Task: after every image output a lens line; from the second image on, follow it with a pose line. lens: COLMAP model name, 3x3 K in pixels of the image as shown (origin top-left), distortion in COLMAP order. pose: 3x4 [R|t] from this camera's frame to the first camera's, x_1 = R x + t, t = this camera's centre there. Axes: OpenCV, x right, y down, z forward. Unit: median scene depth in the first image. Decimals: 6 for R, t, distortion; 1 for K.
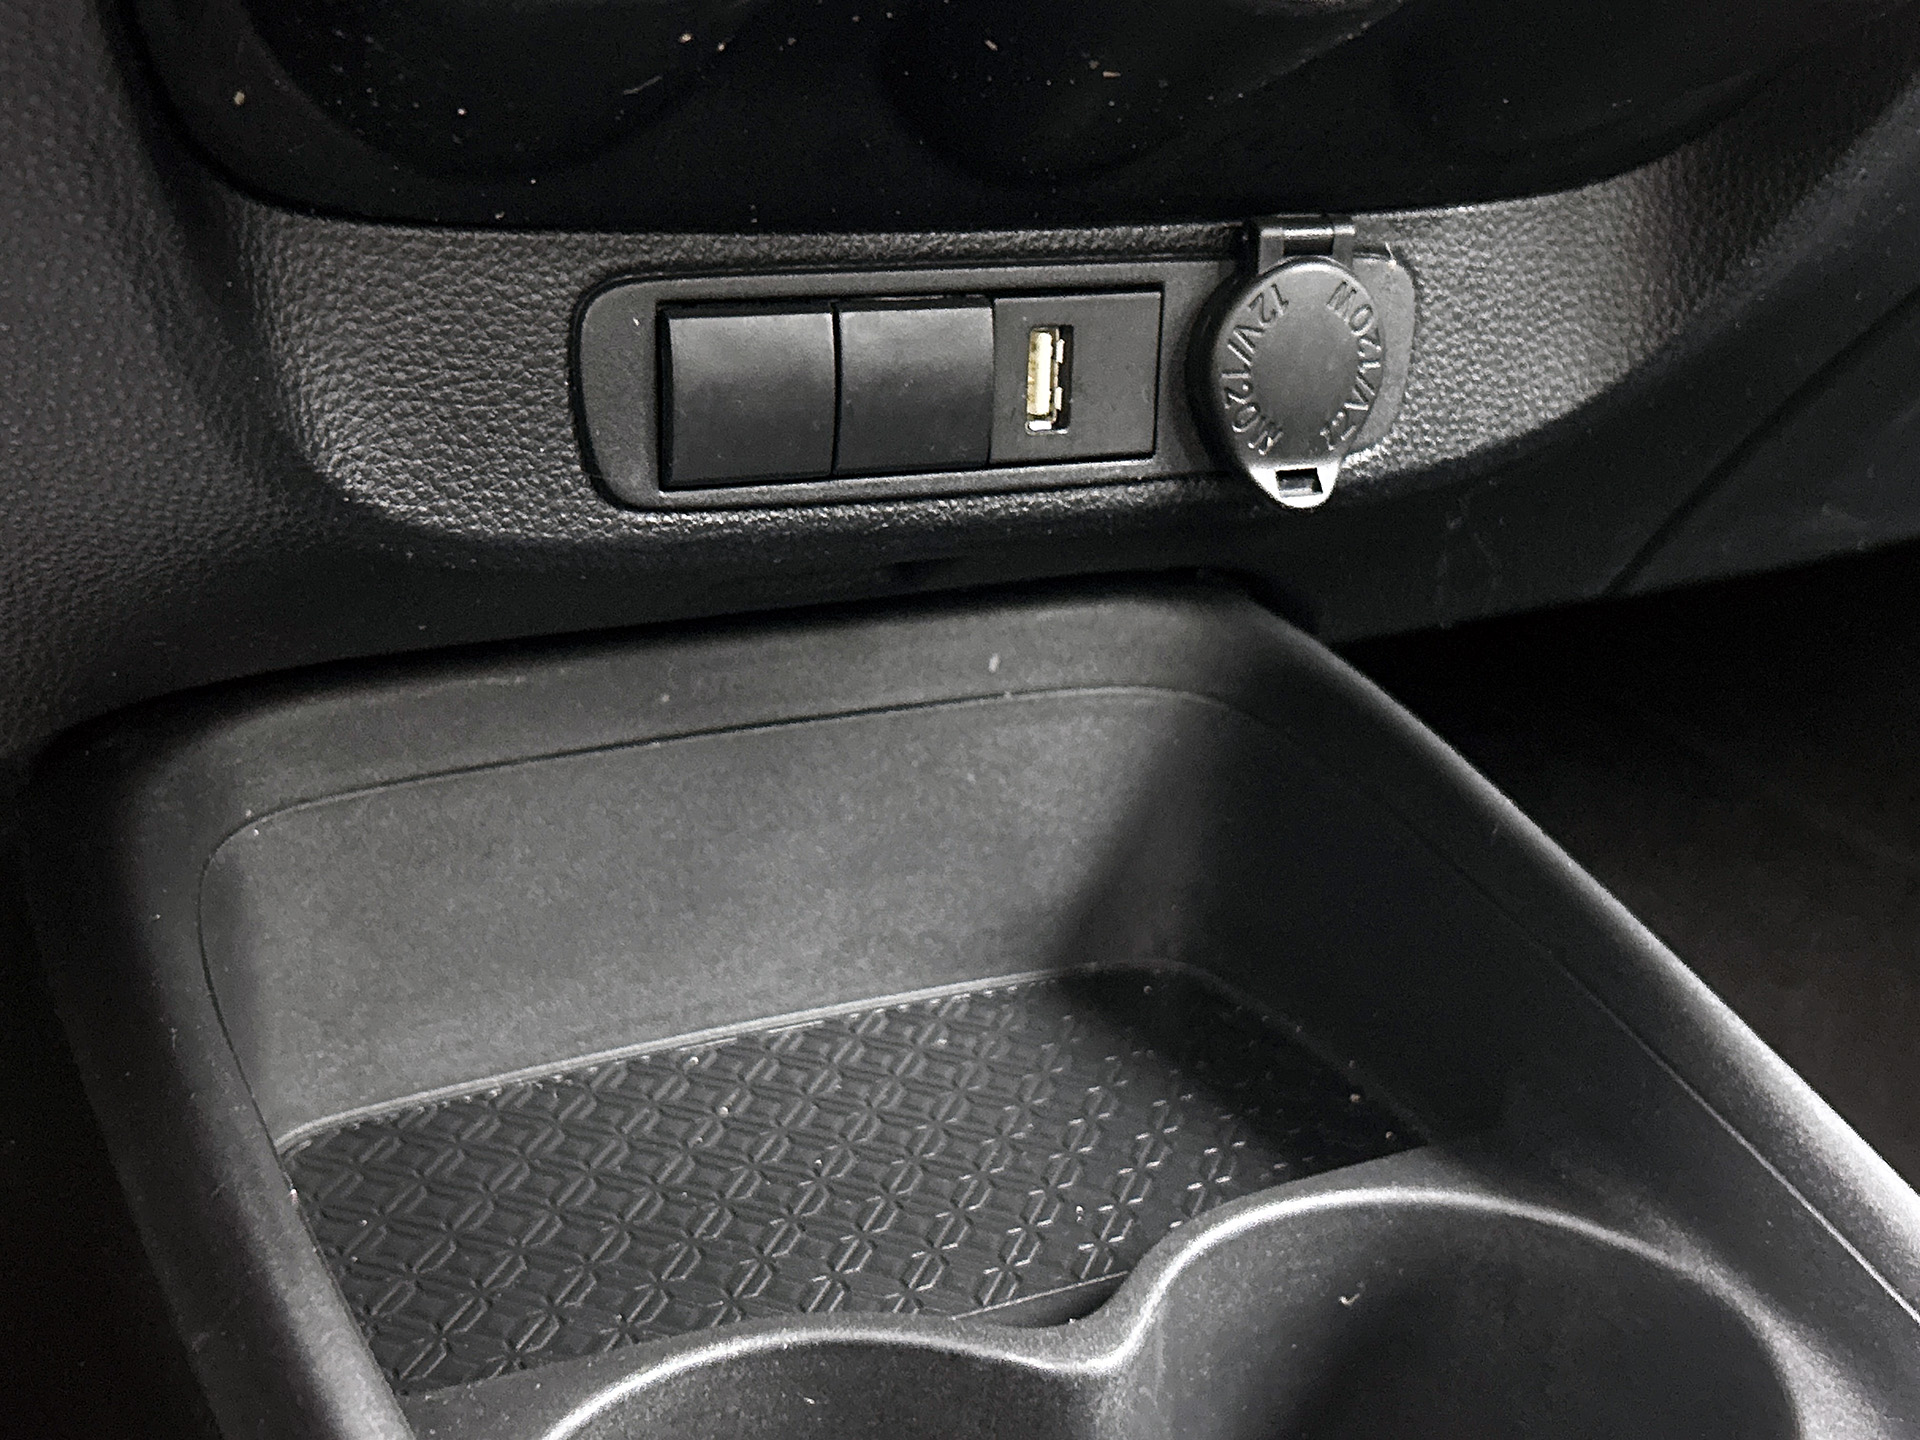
lens RADIAL K [[2485.1, 0, 958.2], [0, 2485.1, 729.9], [0, 0, 1]] dist [0.081359, 0.000000]
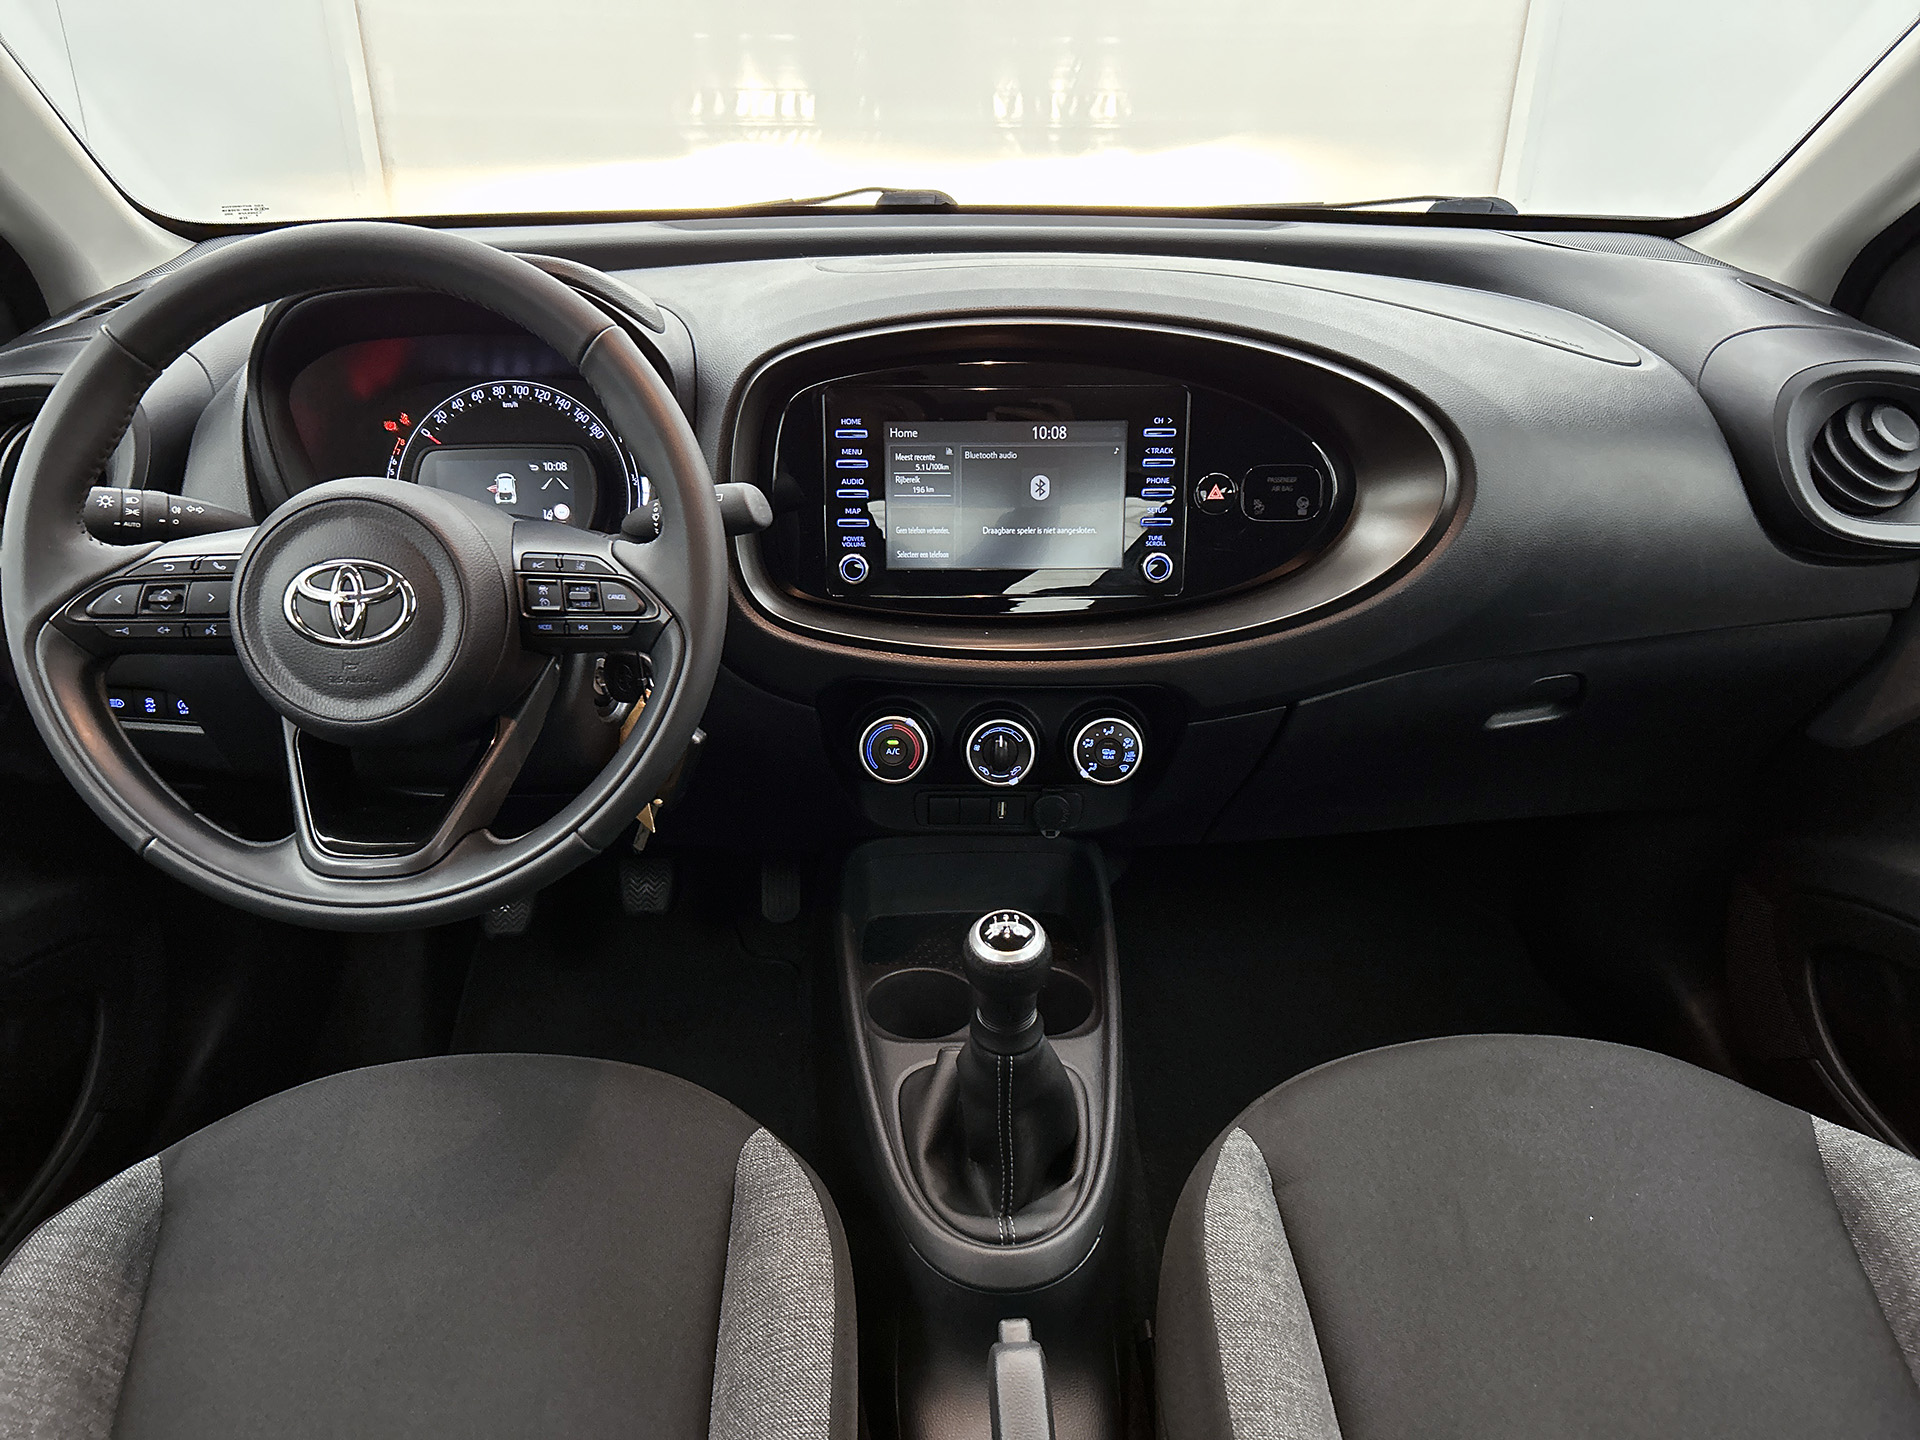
lens RADIAL K [[1502.4, 0, 950.5], [0, 1502.4, 747.2], [0, 0, 1]] dist [0.064249, -0.077704]
pose [[0.916380, 0.143524, -0.373695, 1.098047], [-0.116614, 0.988740, 0.093781, -0.552058], [0.382947, -0.042361, 0.922798, -2.004380]]
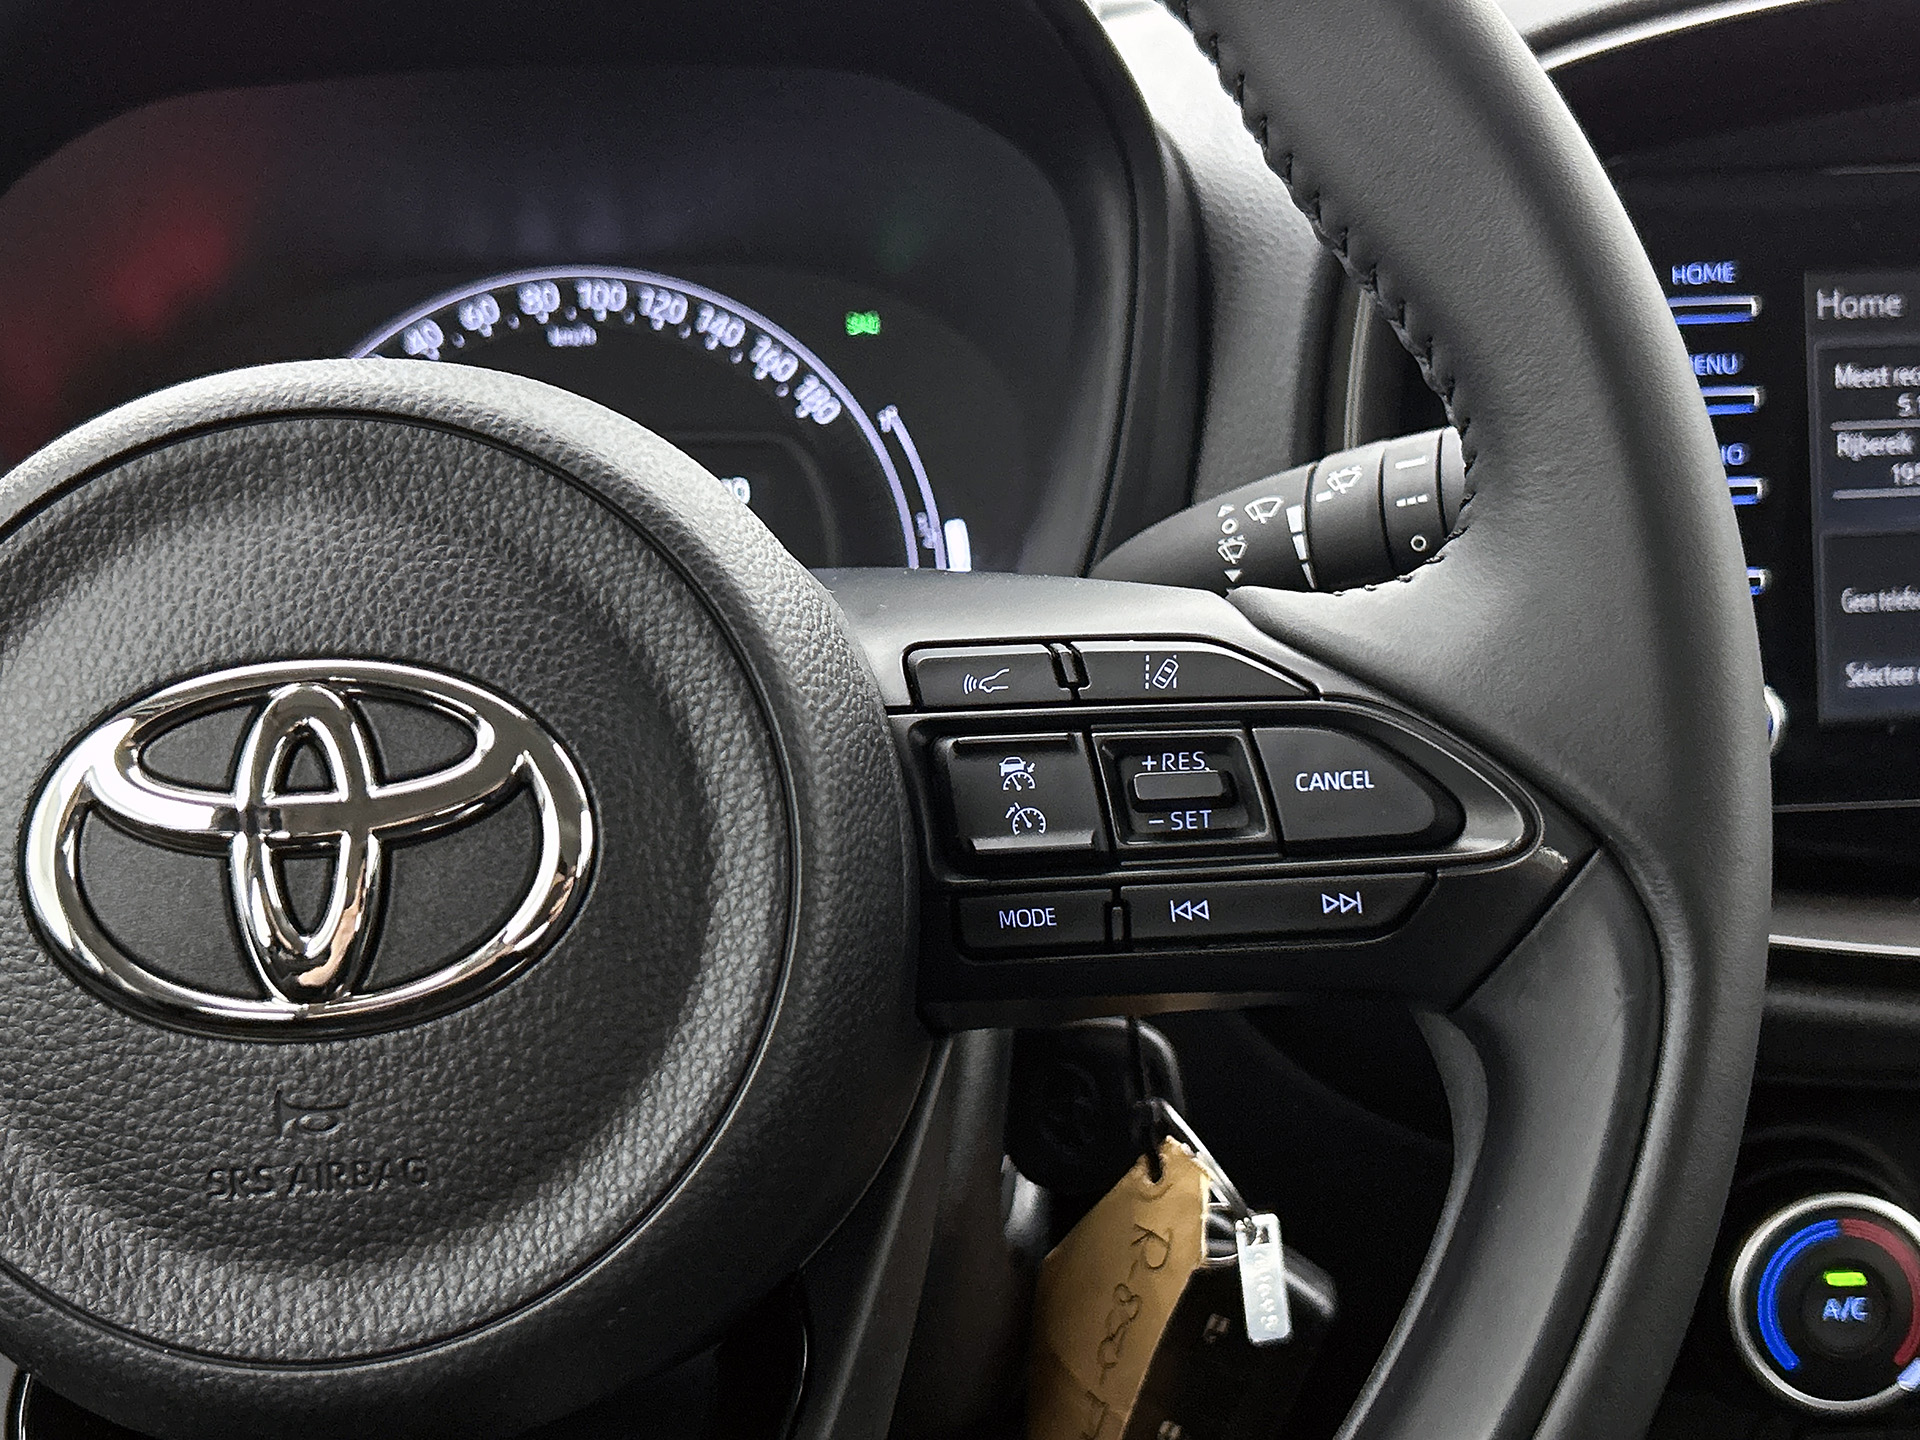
lens RADIAL K [[2485.1, 0, 958.0], [0, 2485.1, 739.8], [0, 0, 1]] dist [0.081359, 0.000000]
pose [[0.928239, 0.035700, -0.370268, -0.015065], [-0.072896, 0.993542, -0.086952, -0.429924], [0.364773, 0.107703, 0.924846, -1.023441]]
